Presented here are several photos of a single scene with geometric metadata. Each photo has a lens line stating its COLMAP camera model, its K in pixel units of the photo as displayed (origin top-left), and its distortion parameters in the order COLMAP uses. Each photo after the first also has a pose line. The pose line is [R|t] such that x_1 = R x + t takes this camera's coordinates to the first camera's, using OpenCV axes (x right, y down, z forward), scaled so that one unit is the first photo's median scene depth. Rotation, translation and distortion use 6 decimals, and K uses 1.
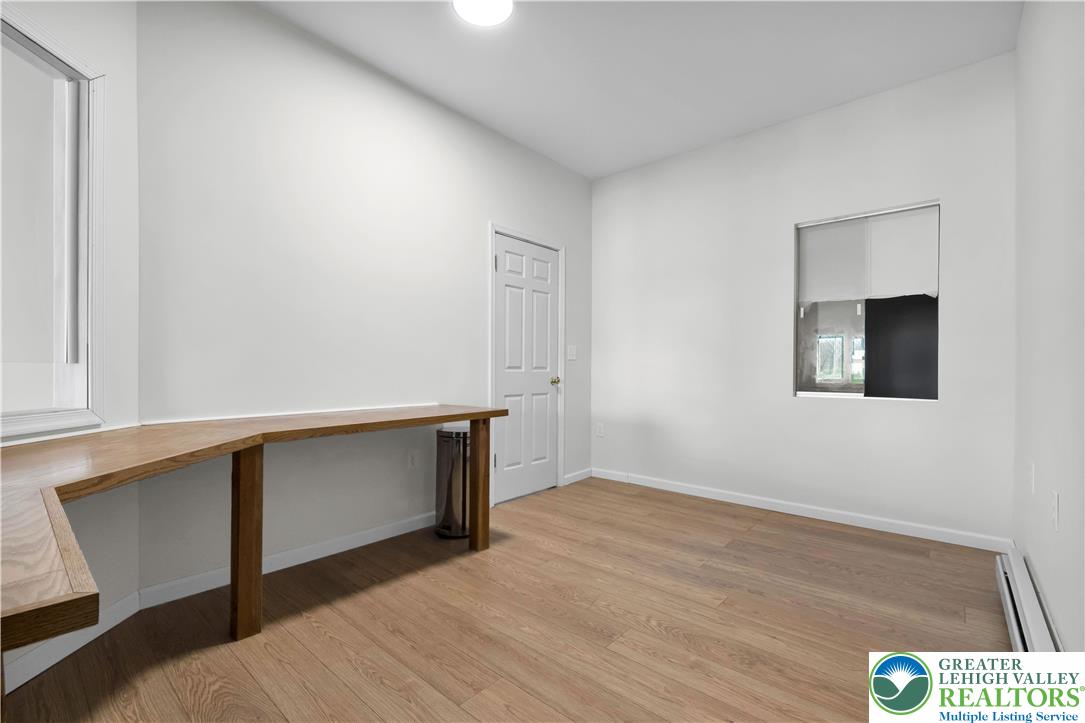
lens RADIAL K [[467.2, 0, 536.1], [0, 467.2, 366.4], [0, 0, 1]] dist [0.002637, 0.000112]
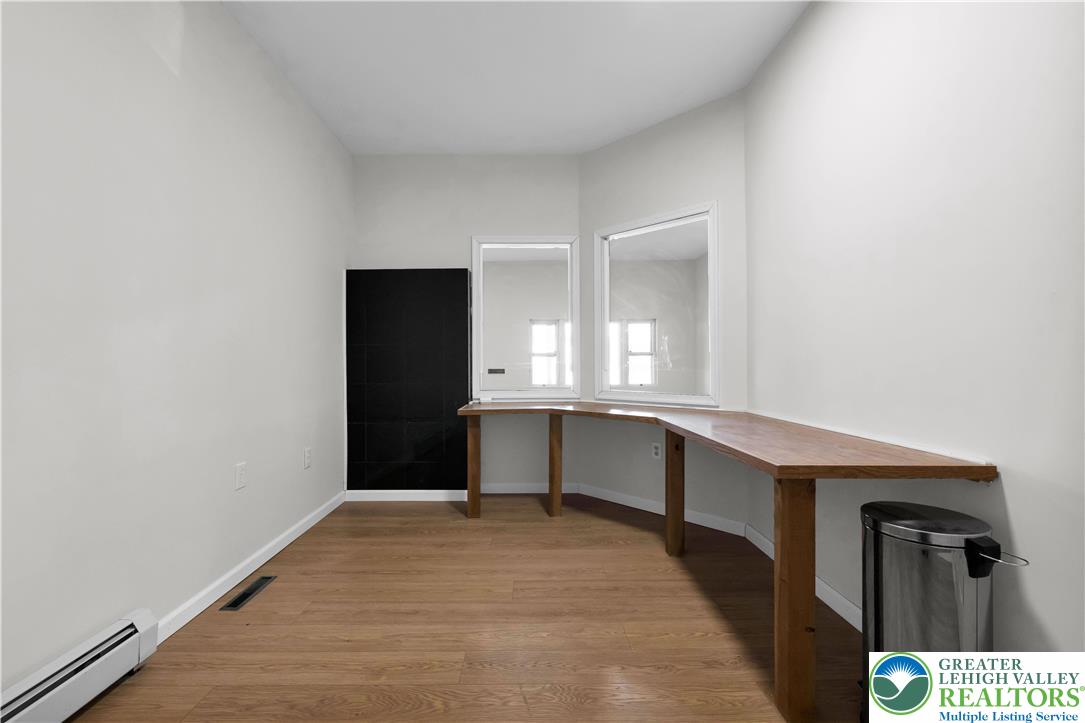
lens RADIAL K [[467.2, 0, 534.4], [0, 467.2, 363.3], [0, 0, 1]] dist [0.002637, 0.000112]
pose [[-0.741070, 0.000487, -0.671427, 0.747314], [0.004439, 0.999981, -0.004175, -0.031335], [0.671413, -0.006075, -0.741059, 1.914976]]
